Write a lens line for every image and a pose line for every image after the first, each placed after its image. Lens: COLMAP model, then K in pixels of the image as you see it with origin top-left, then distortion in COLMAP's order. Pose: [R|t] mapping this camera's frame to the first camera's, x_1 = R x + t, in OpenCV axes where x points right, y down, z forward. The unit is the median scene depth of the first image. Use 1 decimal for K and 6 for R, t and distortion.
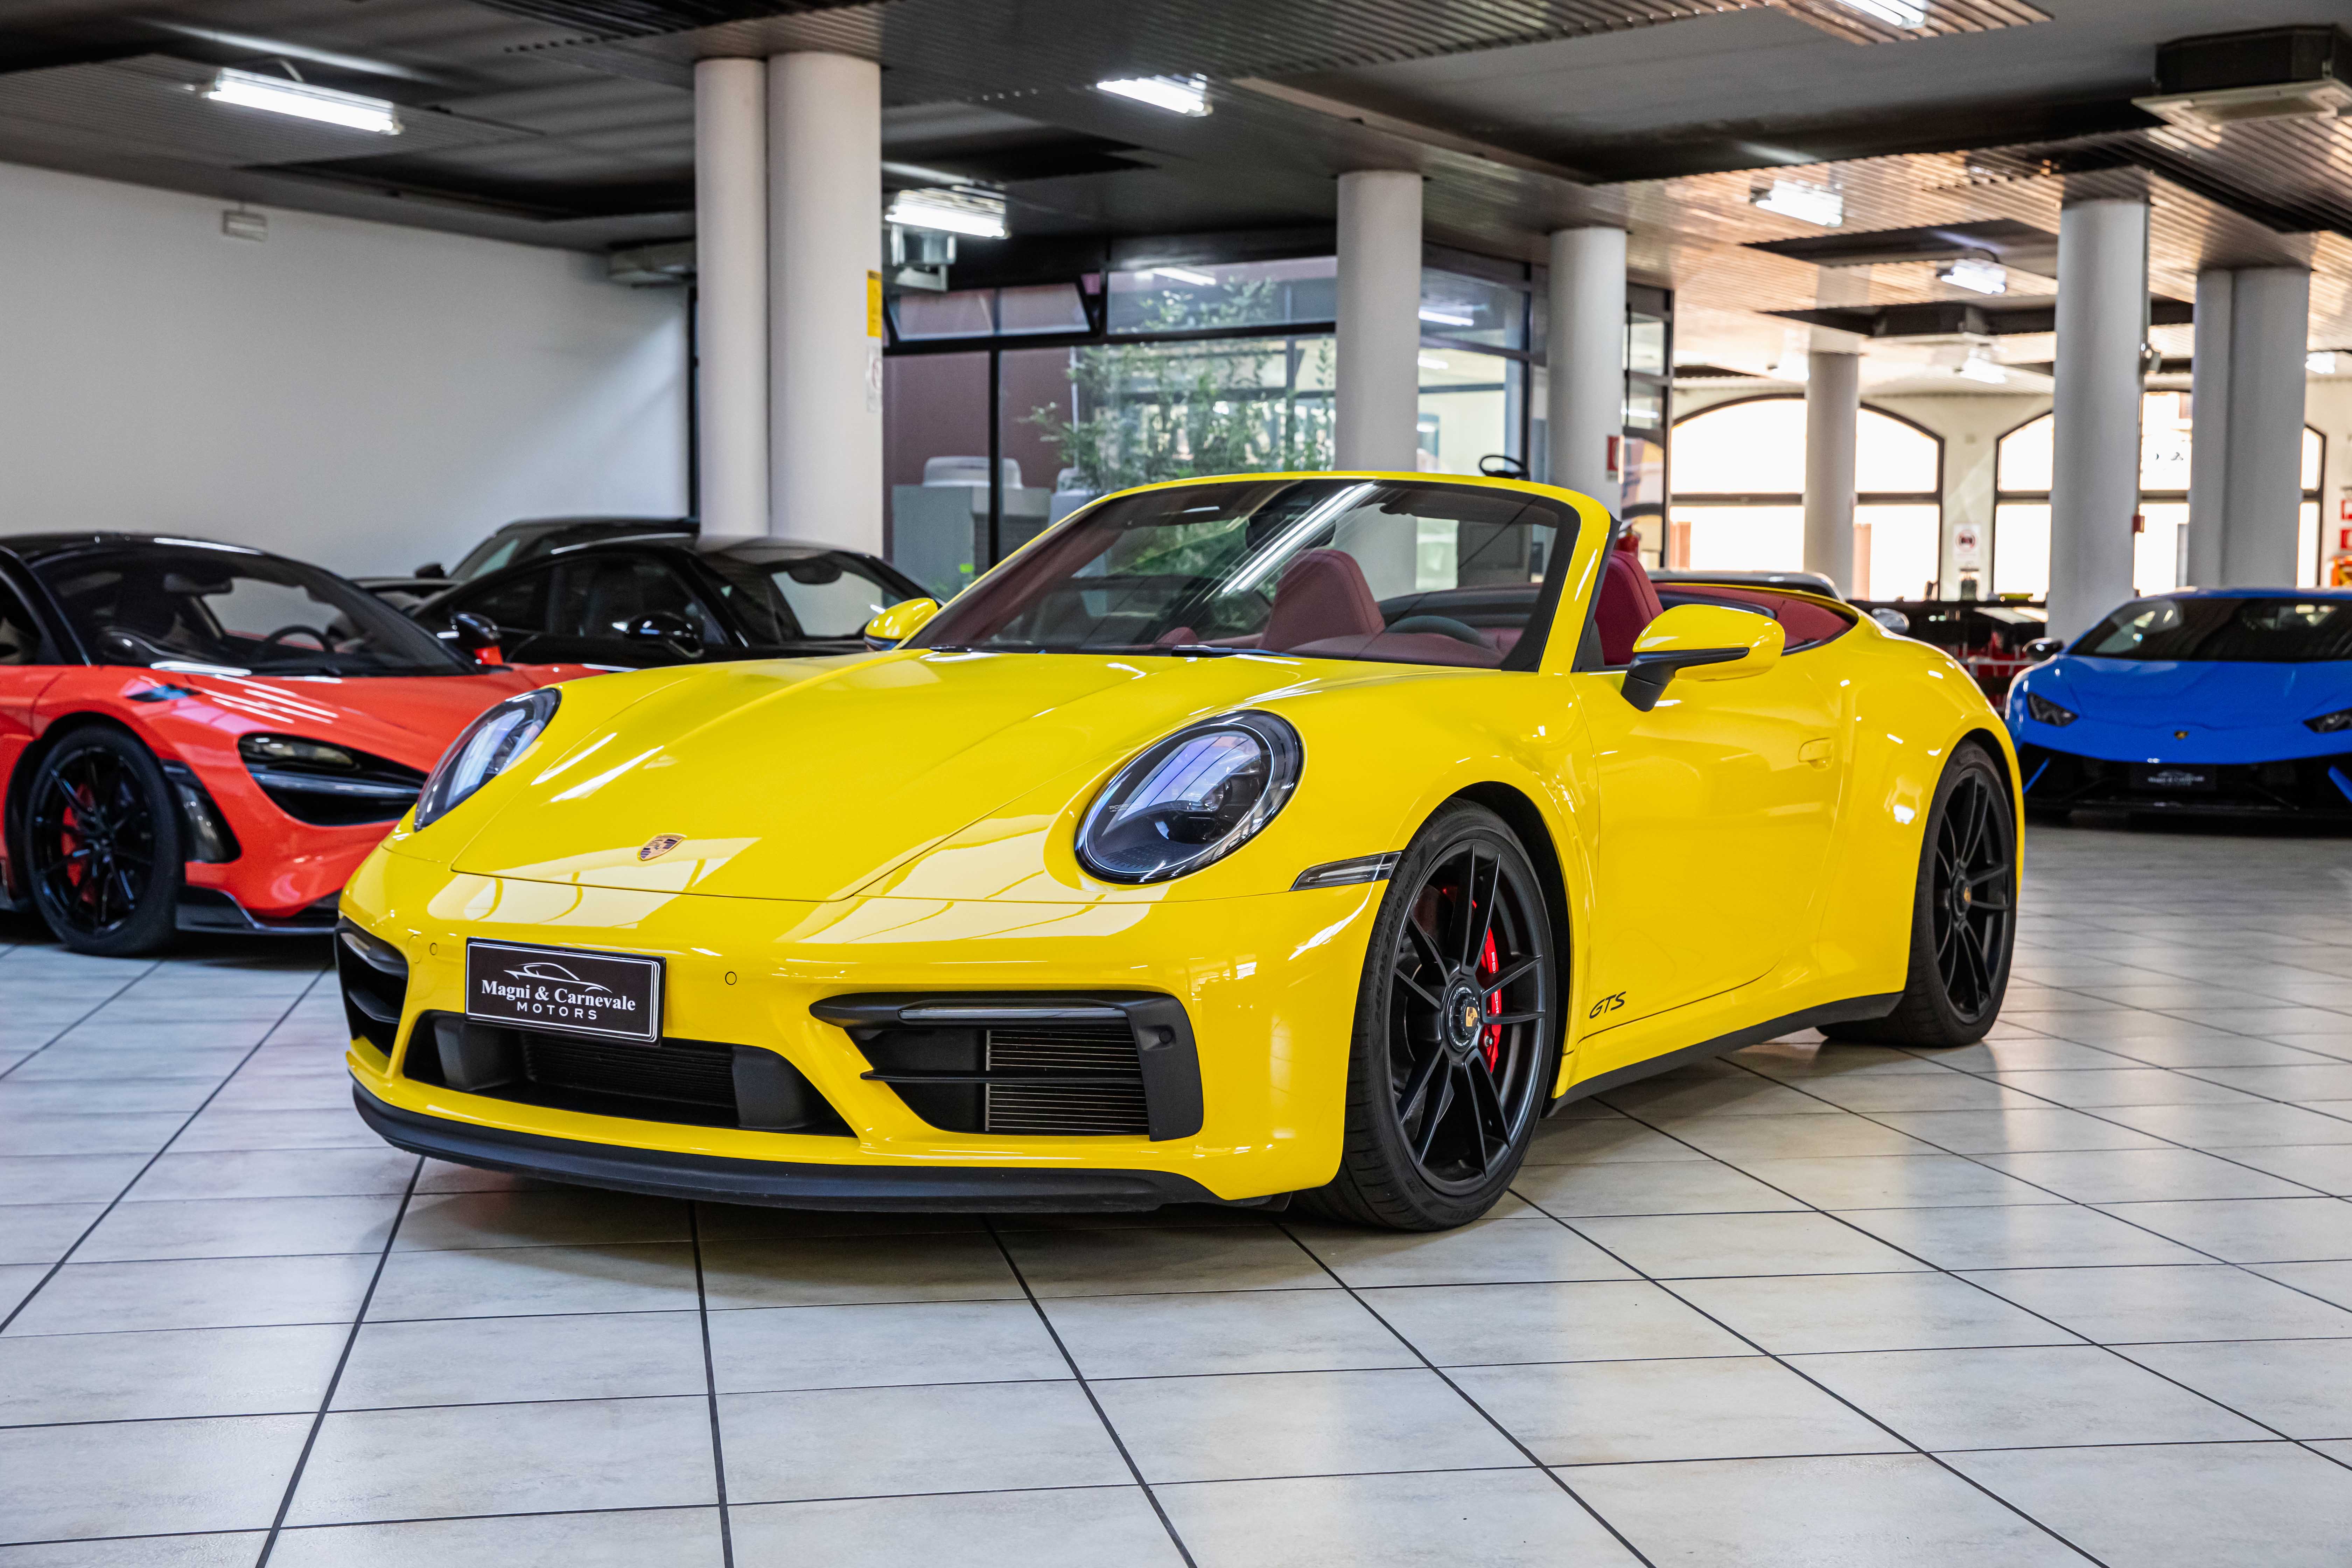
lens RADIAL K [[2921.1, 0, 1176.0], [0, 2921.1, 784.0], [0, 0, 1]] dist [0.062593, 0.013773]
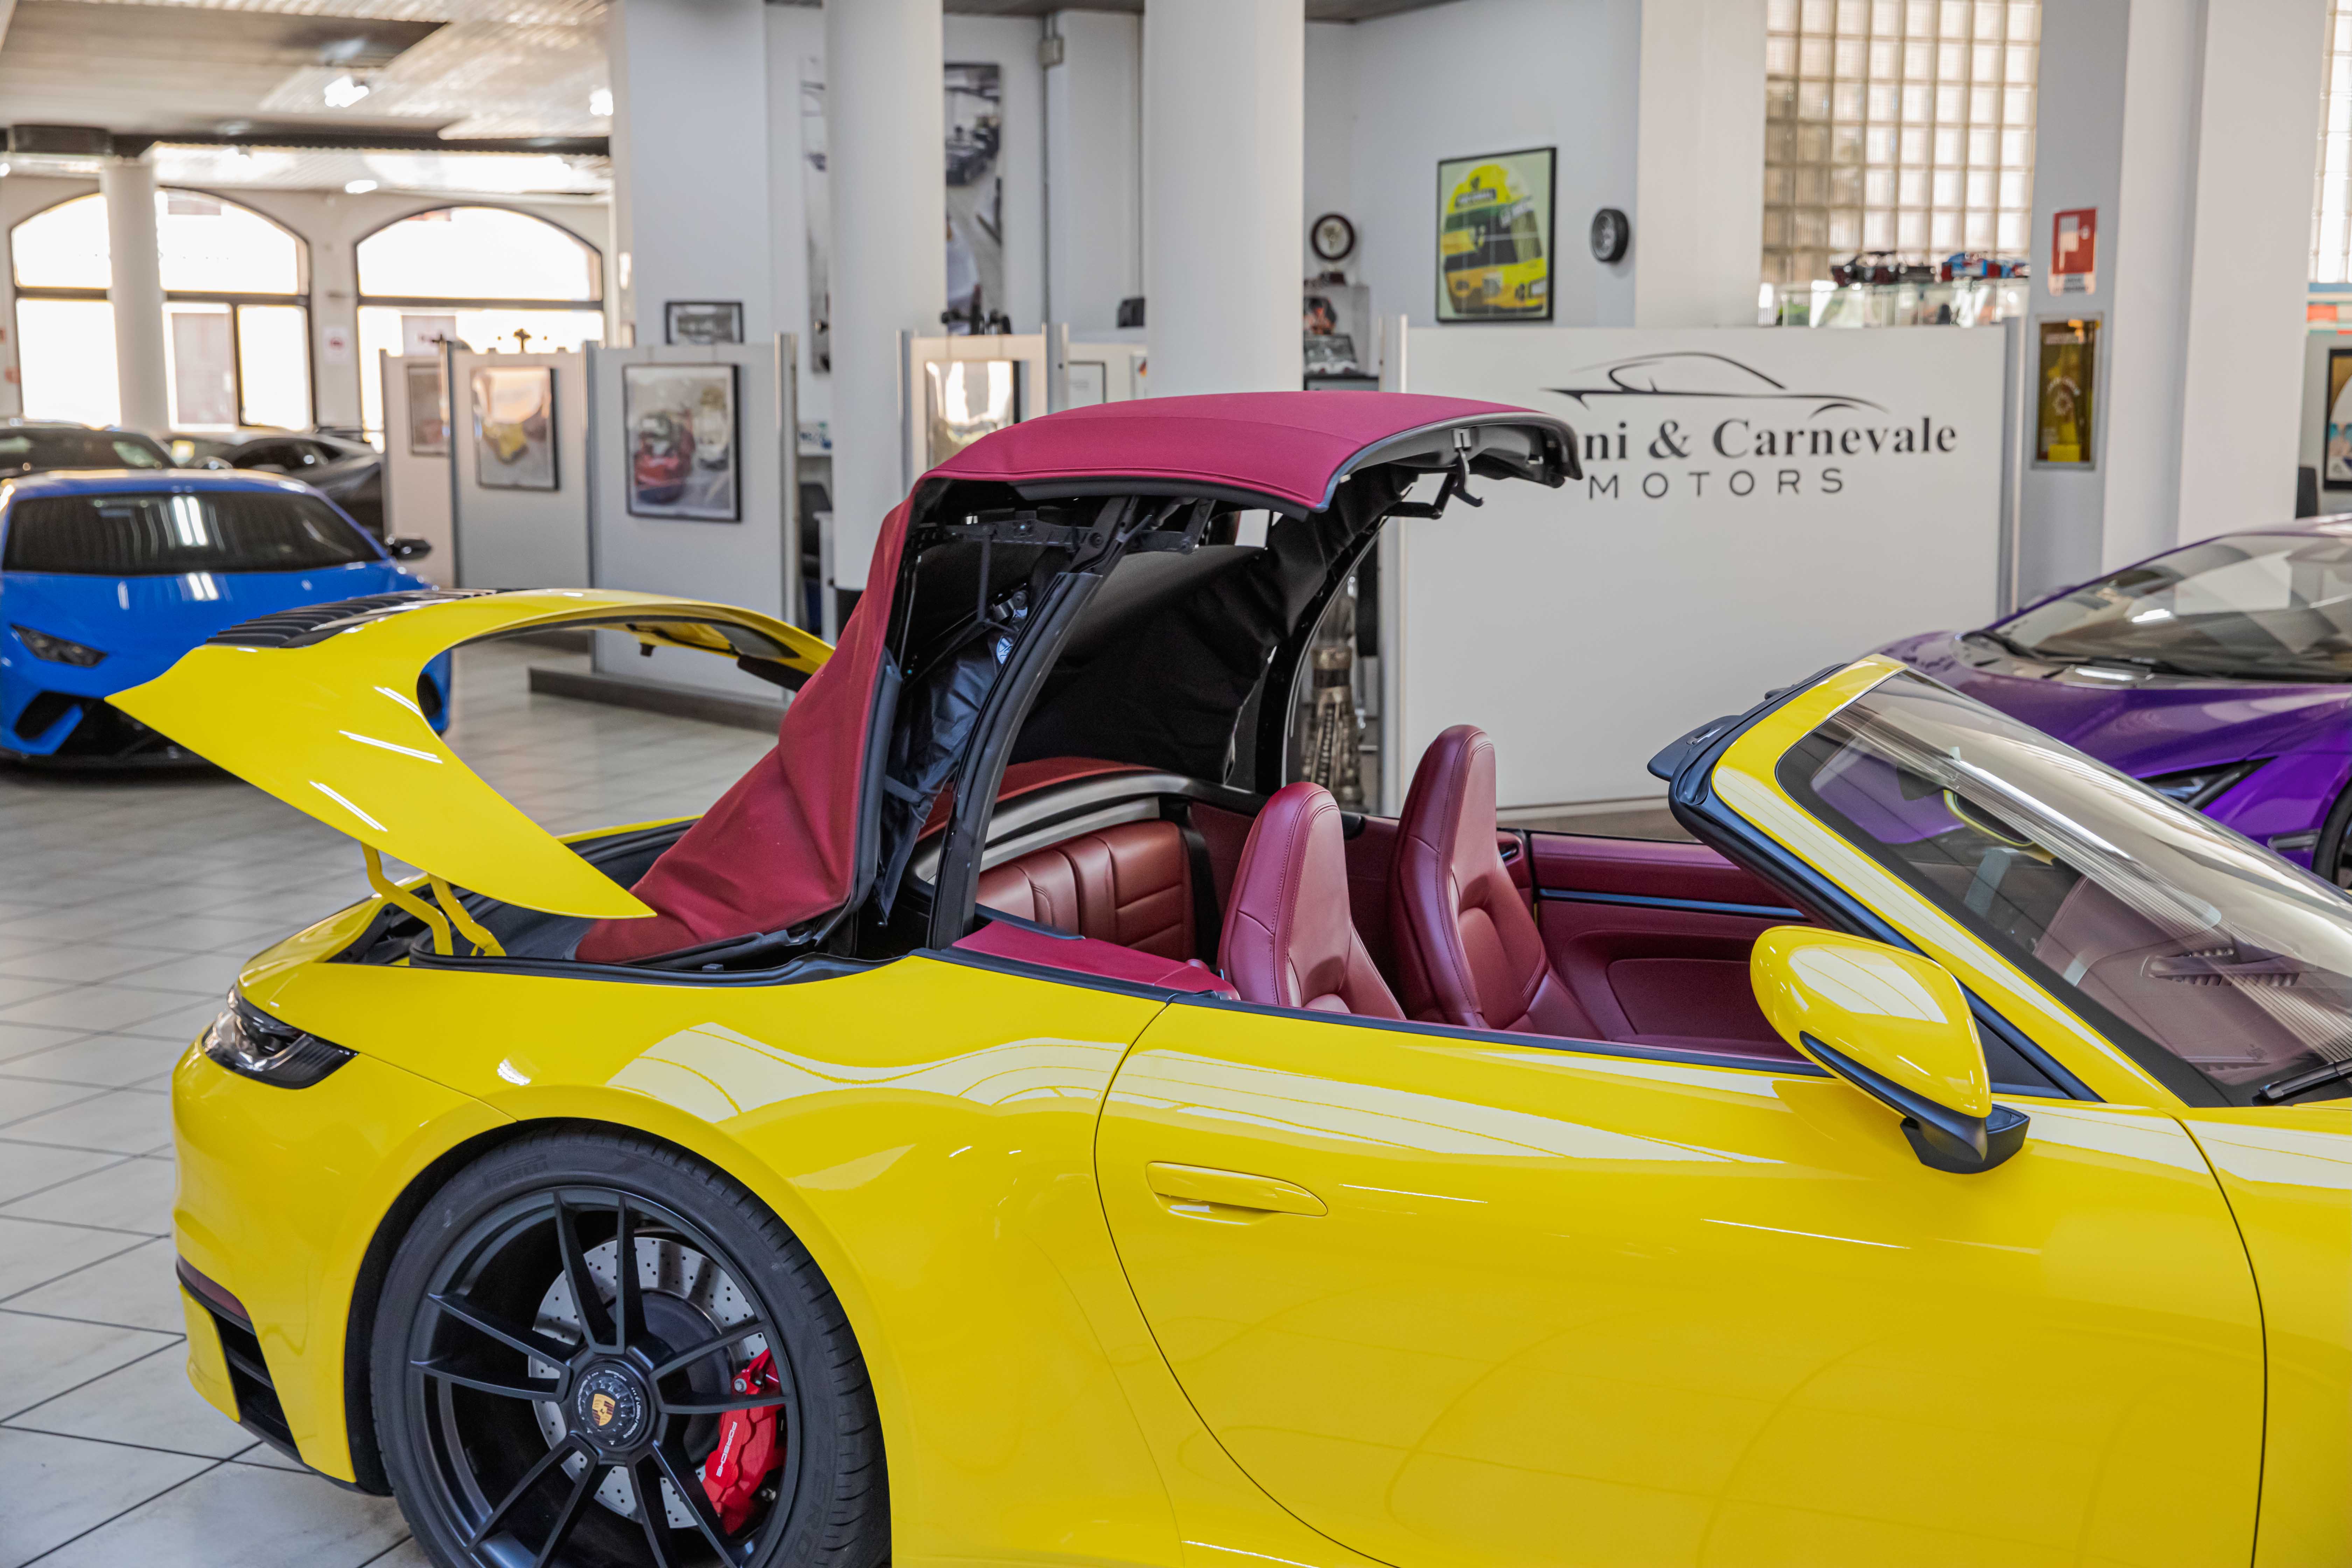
lens RADIAL K [[2921.0, 0, 1176.0], [0, 2921.0, 784.0], [0, 0, 1]] dist [0.066839, 0.036867]
pose [[0.538175, -0.128765, 0.832939, -0.783327], [0.054367, 0.991506, 0.118150, -0.229672], [-0.841078, -0.018301, 0.540605, 0.956628]]
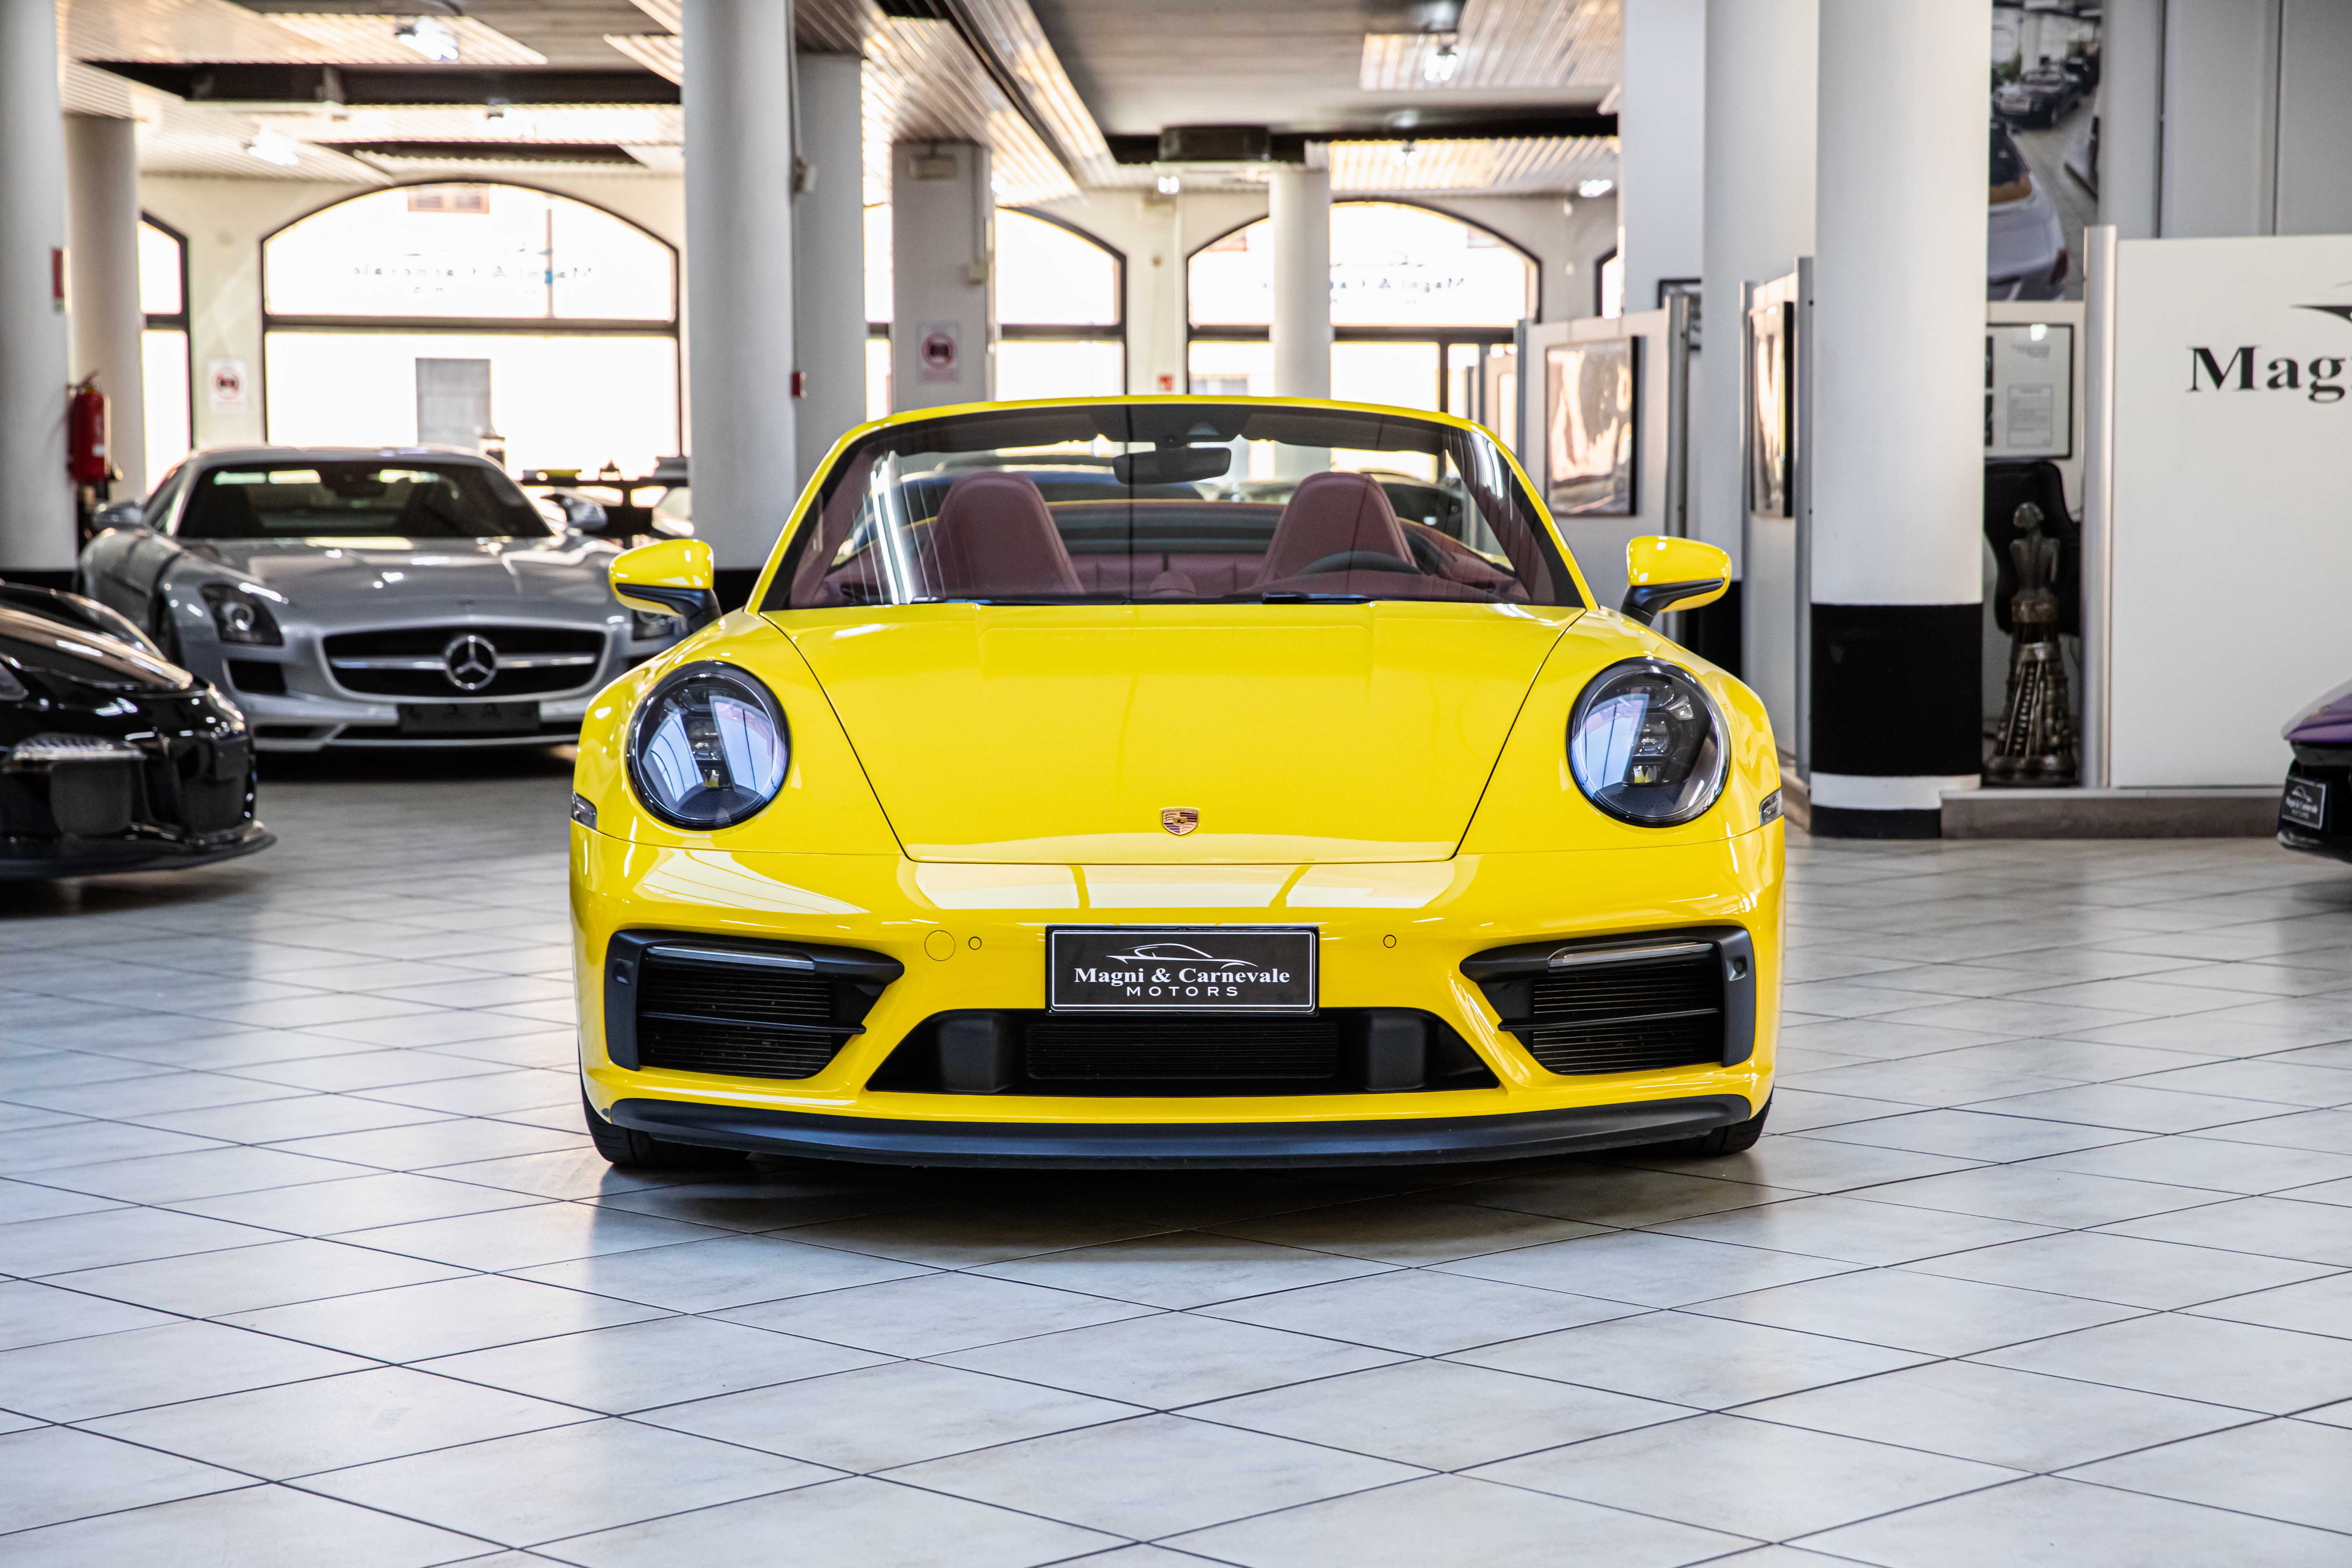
lens RADIAL K [[4382.6, 0, 1176.0], [0, 4382.6, 784.0], [0, 0, 1]] dist [0.220063, 0.122778]
pose [[0.839912, -0.050756, 0.540344, -0.991444], [0.043752, 0.998709, 0.025804, -0.029142], [-0.540957, 0.001968, 0.841048, -0.224713]]
